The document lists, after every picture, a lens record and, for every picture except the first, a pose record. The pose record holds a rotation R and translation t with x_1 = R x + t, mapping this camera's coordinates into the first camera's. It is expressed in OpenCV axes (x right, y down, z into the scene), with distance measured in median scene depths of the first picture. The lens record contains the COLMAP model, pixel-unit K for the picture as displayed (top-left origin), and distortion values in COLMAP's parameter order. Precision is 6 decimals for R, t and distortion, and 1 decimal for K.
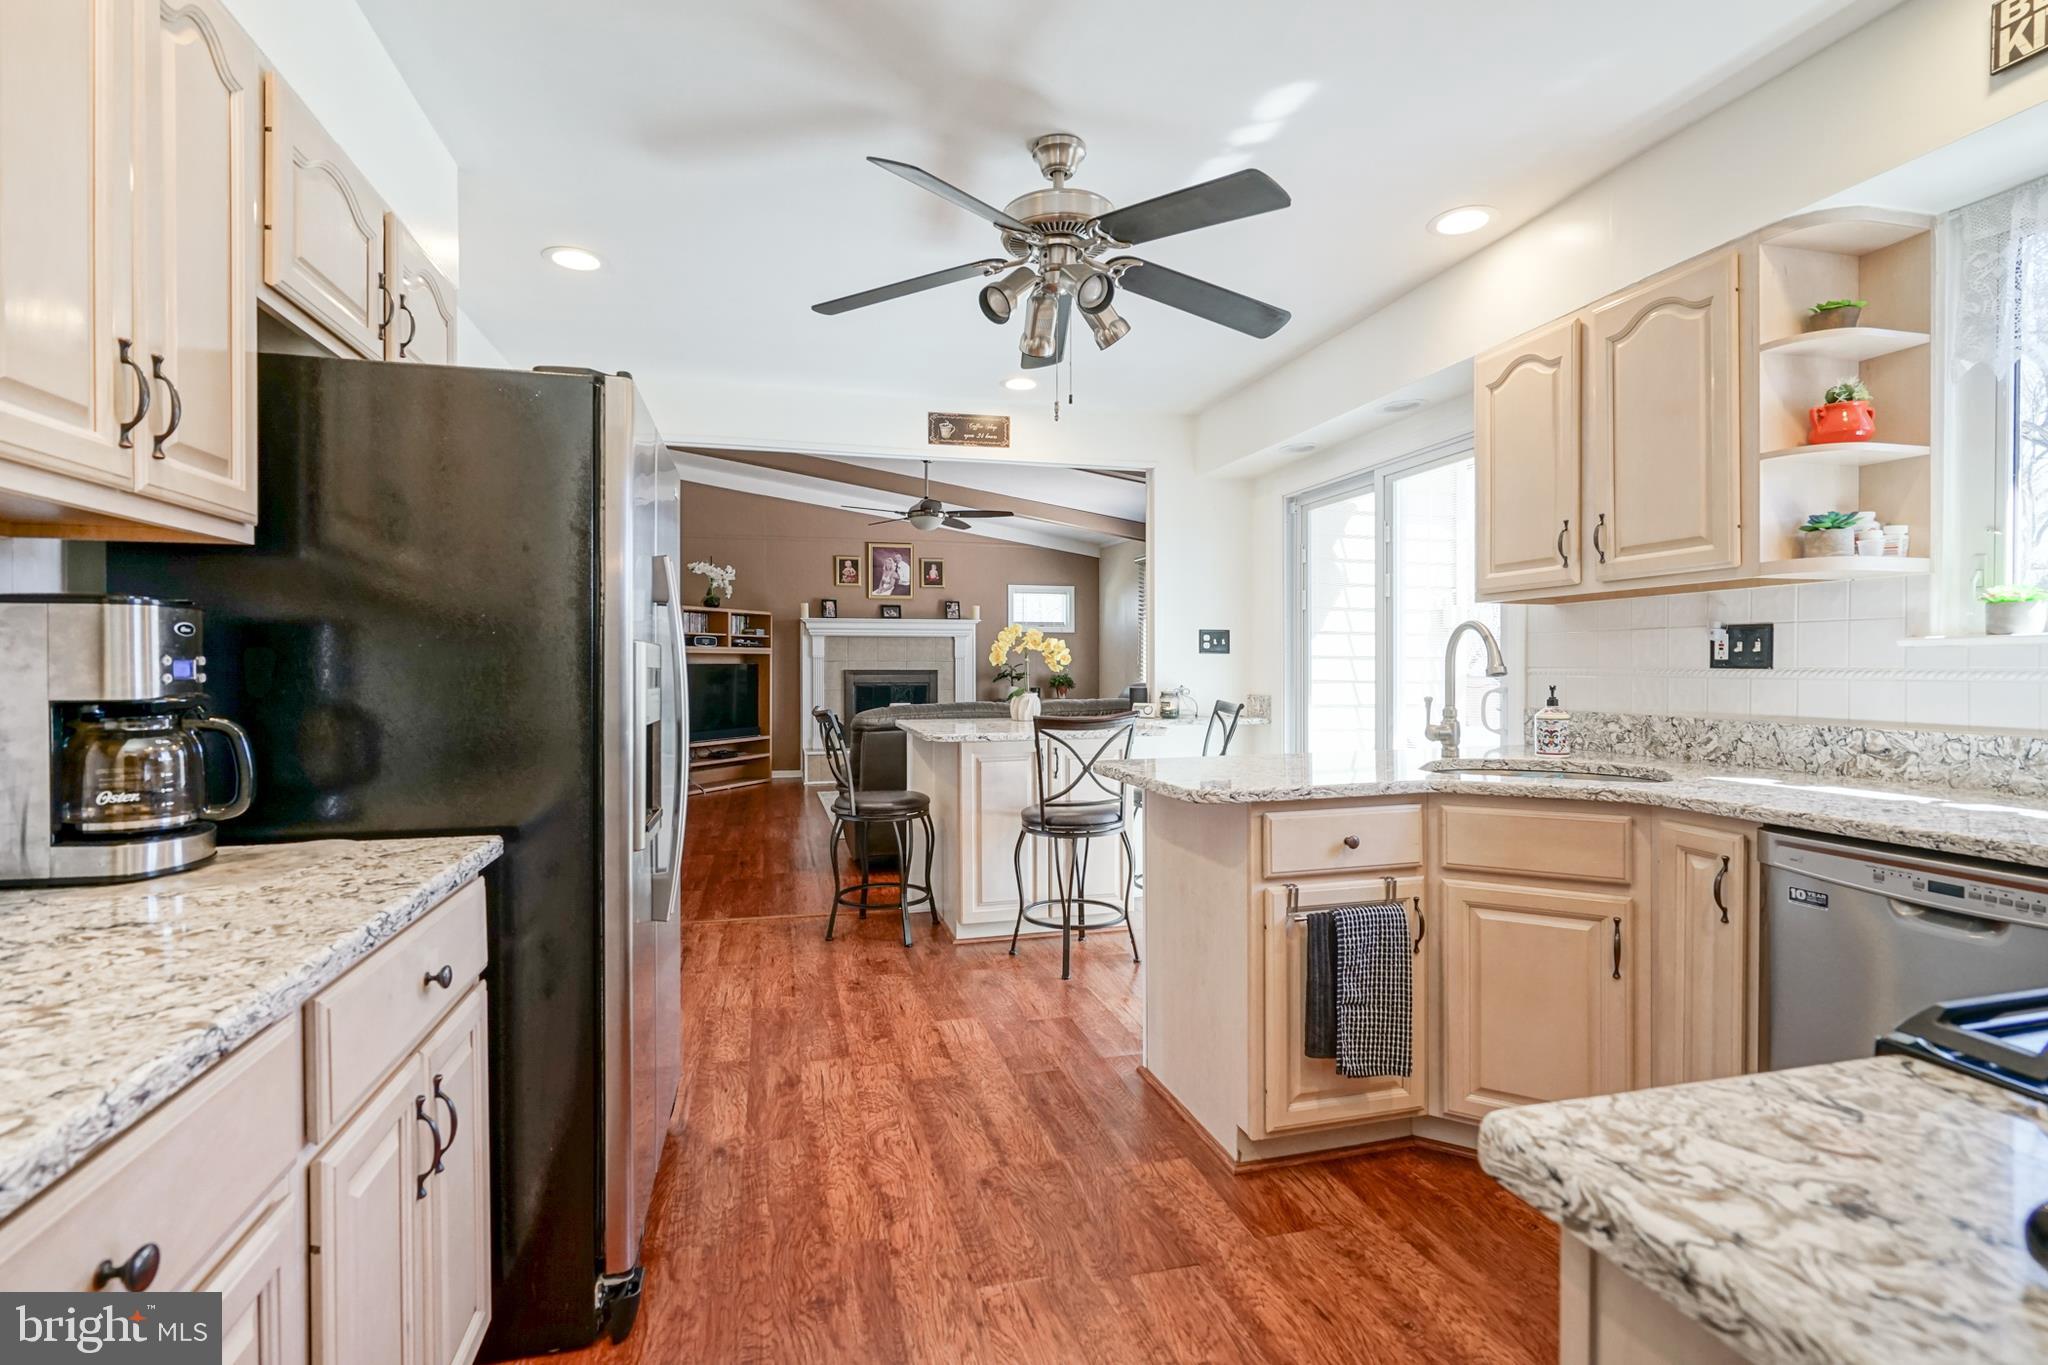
lens RADIAL K [[936.8, 0, 1063.3], [0, 936.8, 678.5], [0, 0, 1]] dist [-0.008261, 0.003102]
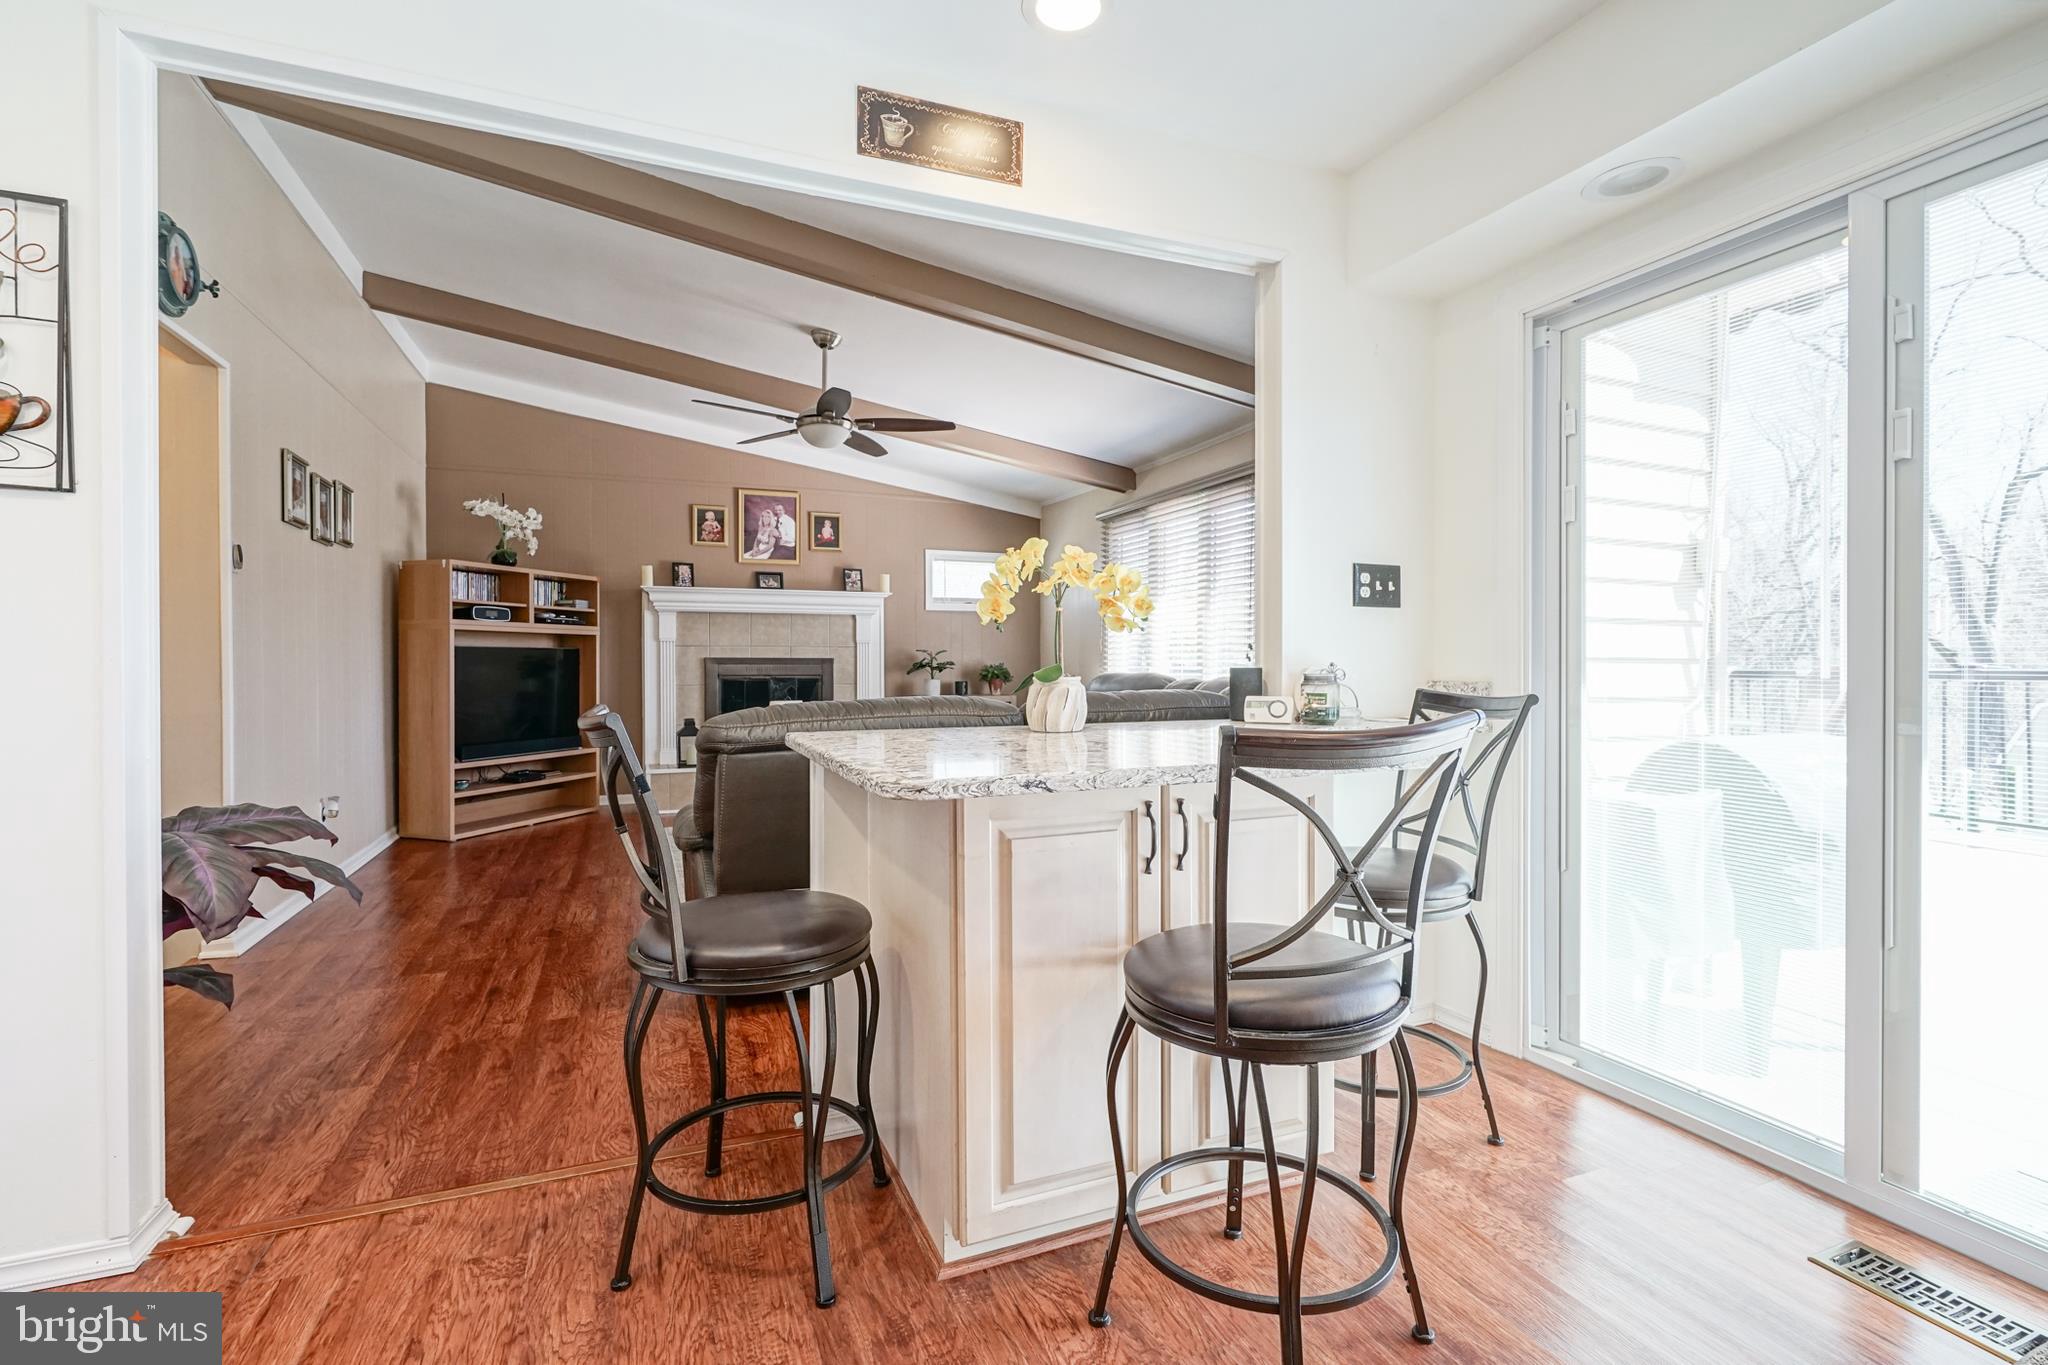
lens RADIAL K [[936.8, 0, 1072.2], [0, 936.8, 673.2], [0, 0, 1]] dist [-0.008261, 0.003102]
pose [[0.991154, -0.000929, 0.132713, -0.046021], [0.001674, 0.999983, -0.005507, 0.007870], [-0.132706, 0.005680, 0.991139, 0.238946]]
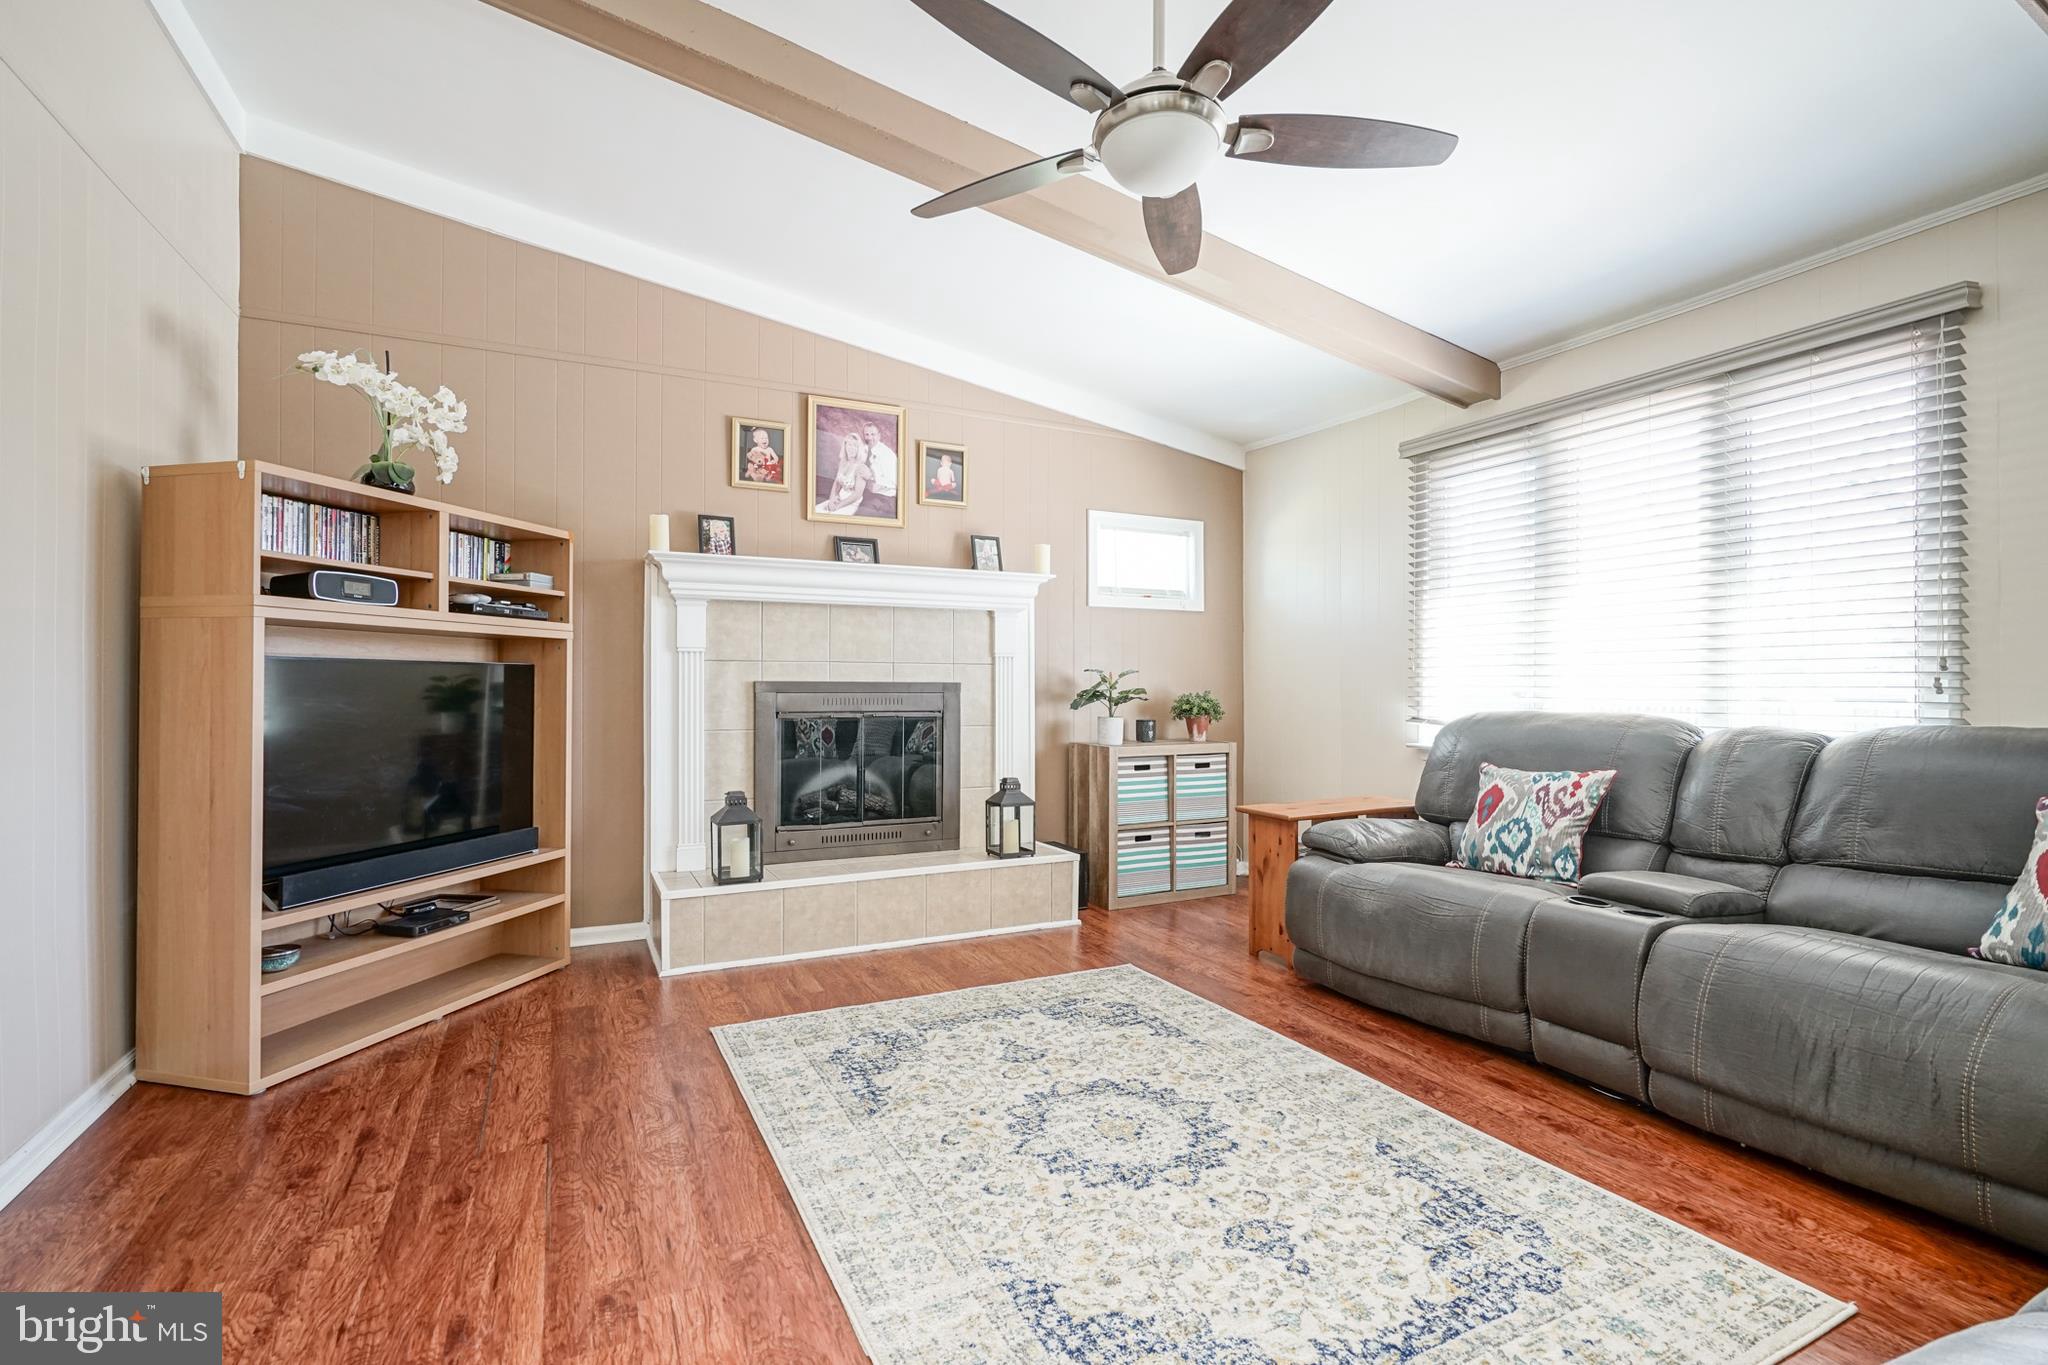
lens RADIAL K [[936.8, 0, 1037.7], [0, 936.8, 678.3], [0, 0, 1]] dist [-0.008261, 0.003102]
pose [[0.985886, 0.005075, 0.167341, -0.185047], [-0.001314, 0.999744, -0.022578, -0.001212], [-0.167413, 0.022039, 0.985640, 0.584490]]
